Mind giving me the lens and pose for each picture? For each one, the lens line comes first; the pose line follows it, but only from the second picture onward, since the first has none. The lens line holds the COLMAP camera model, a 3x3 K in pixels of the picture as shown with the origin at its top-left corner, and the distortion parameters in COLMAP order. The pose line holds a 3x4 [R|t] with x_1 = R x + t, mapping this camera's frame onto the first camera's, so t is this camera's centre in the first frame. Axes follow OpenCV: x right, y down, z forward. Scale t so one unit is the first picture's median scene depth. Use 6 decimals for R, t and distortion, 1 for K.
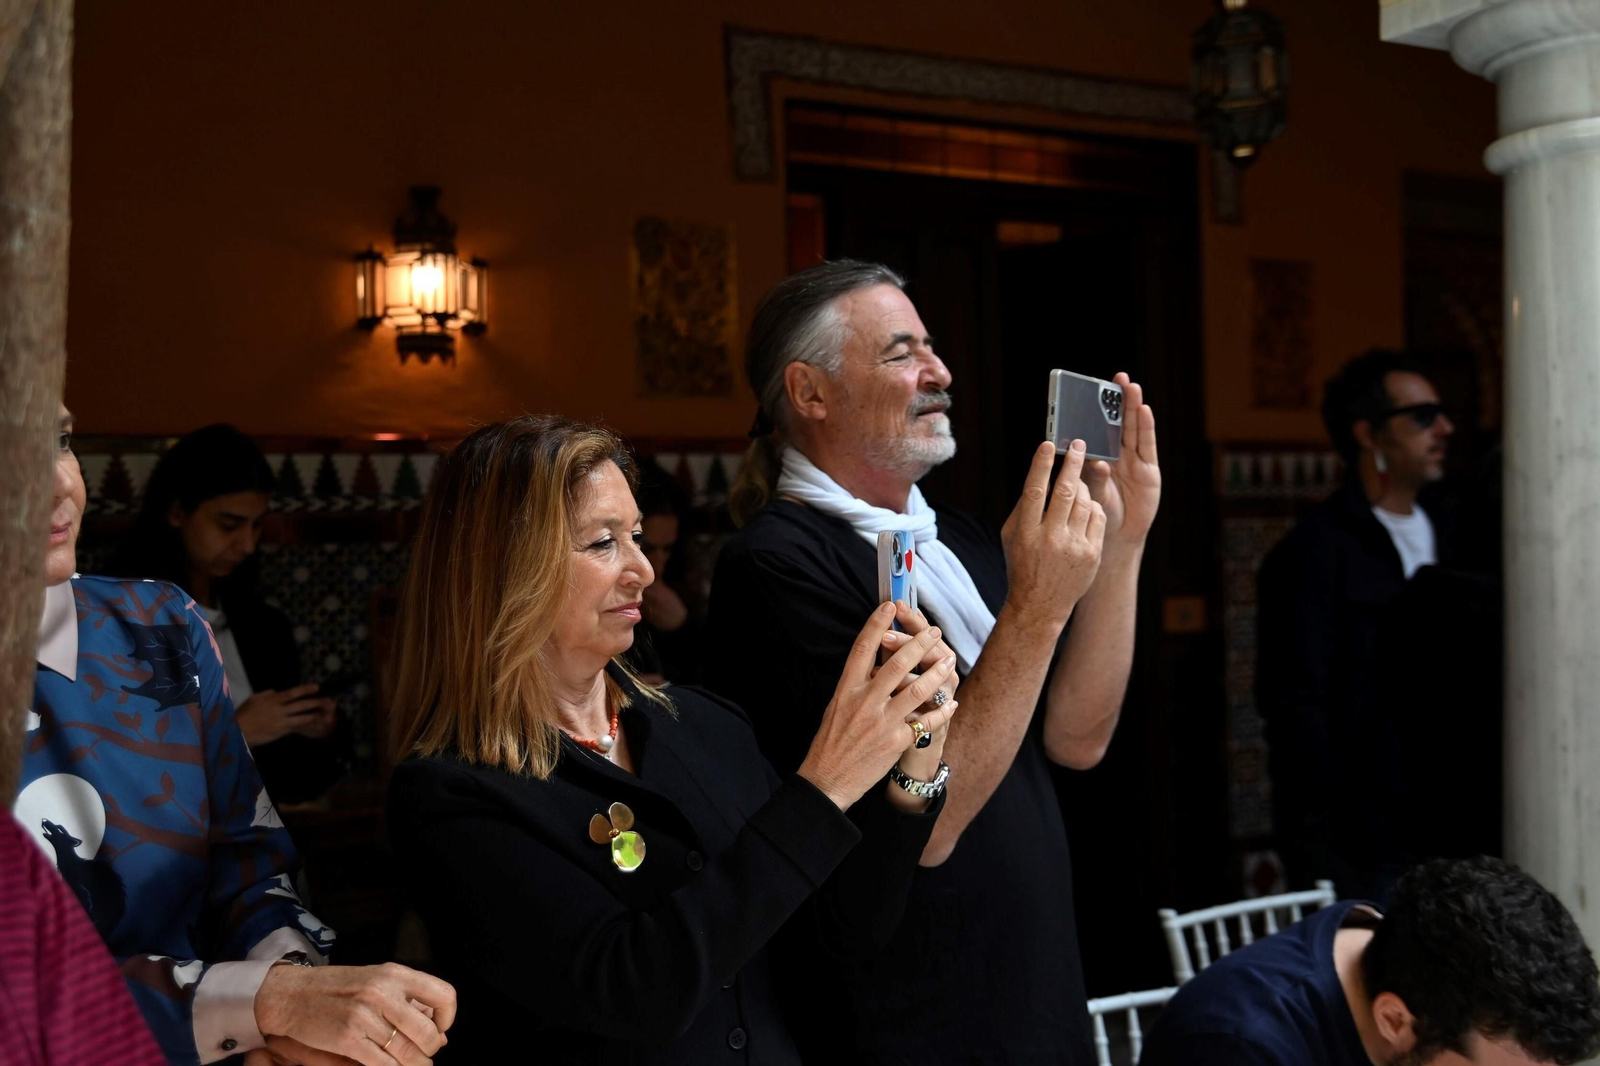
lens RADIAL K [[1707.7, 0, 816.1], [0, 1707.7, 541.8], [0, 0, 1]] dist [-0.042568, 0.142708]
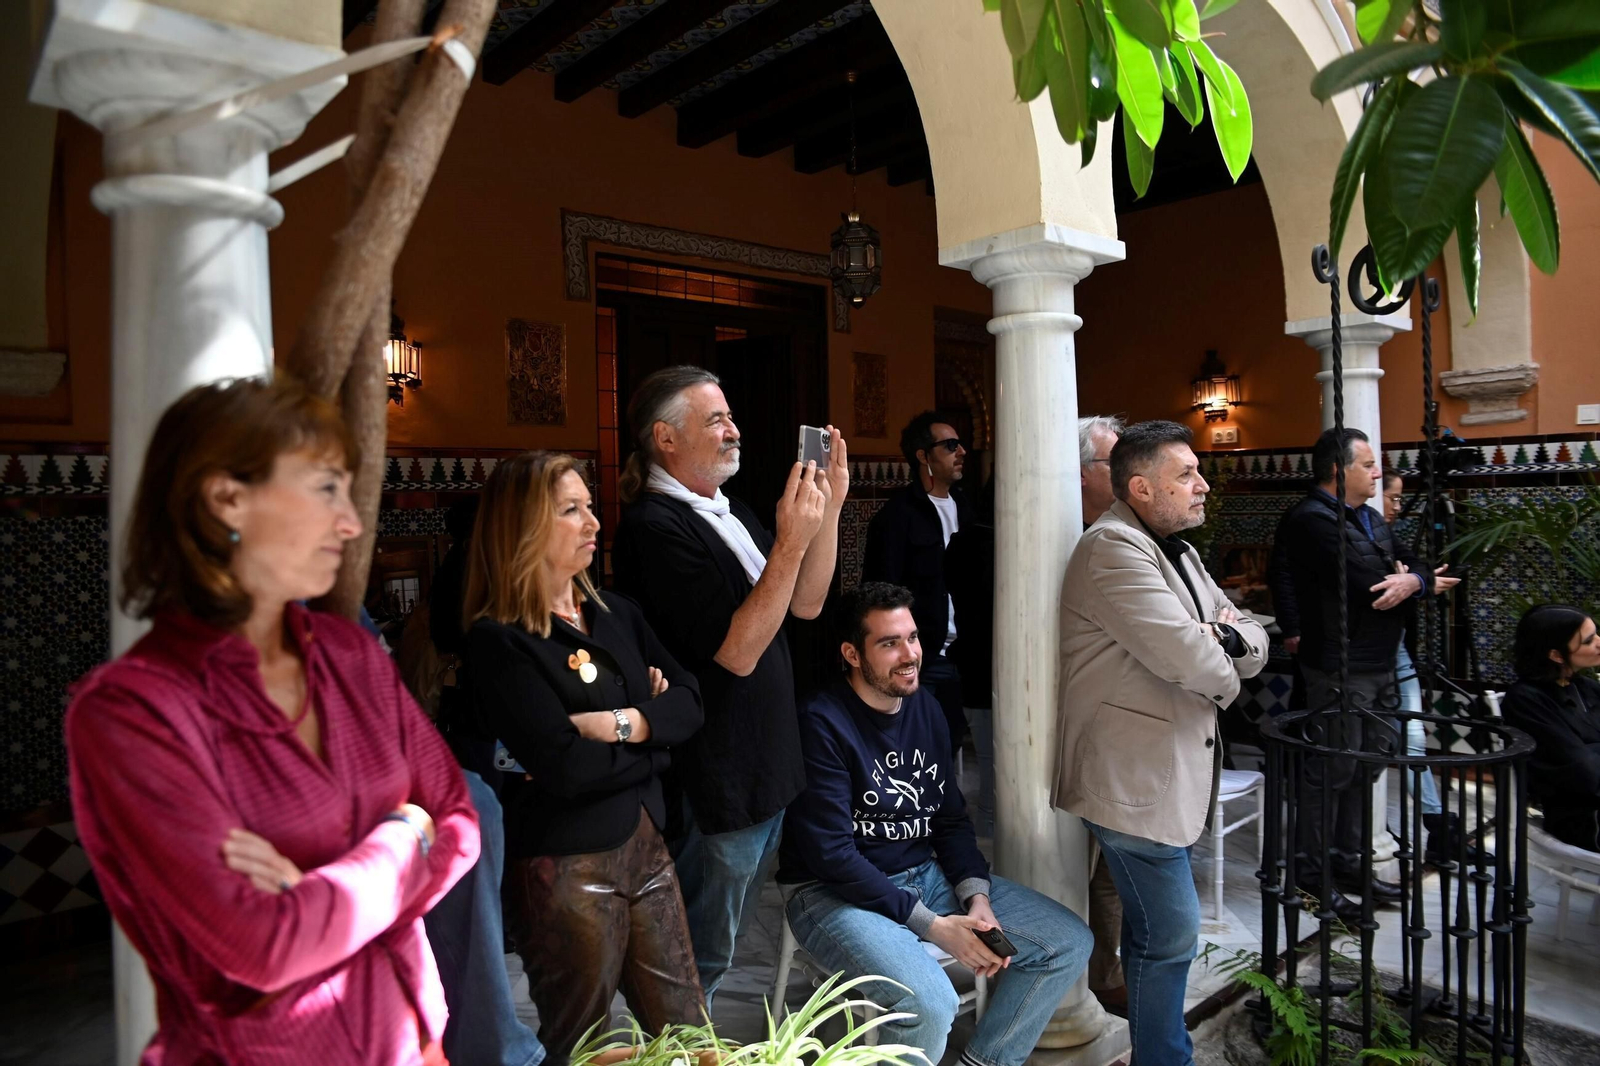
lens RADIAL K [[1130.1, 0, 800.0], [0, 1130.1, 533.0], [0, 0, 1]] dist [-0.128447, 0.112395]
pose [[0.972794, -0.000647, 0.231672, -0.088428], [-0.005315, 0.999671, 0.025110, -0.007247], [-0.231612, -0.025658, 0.972470, -0.168352]]
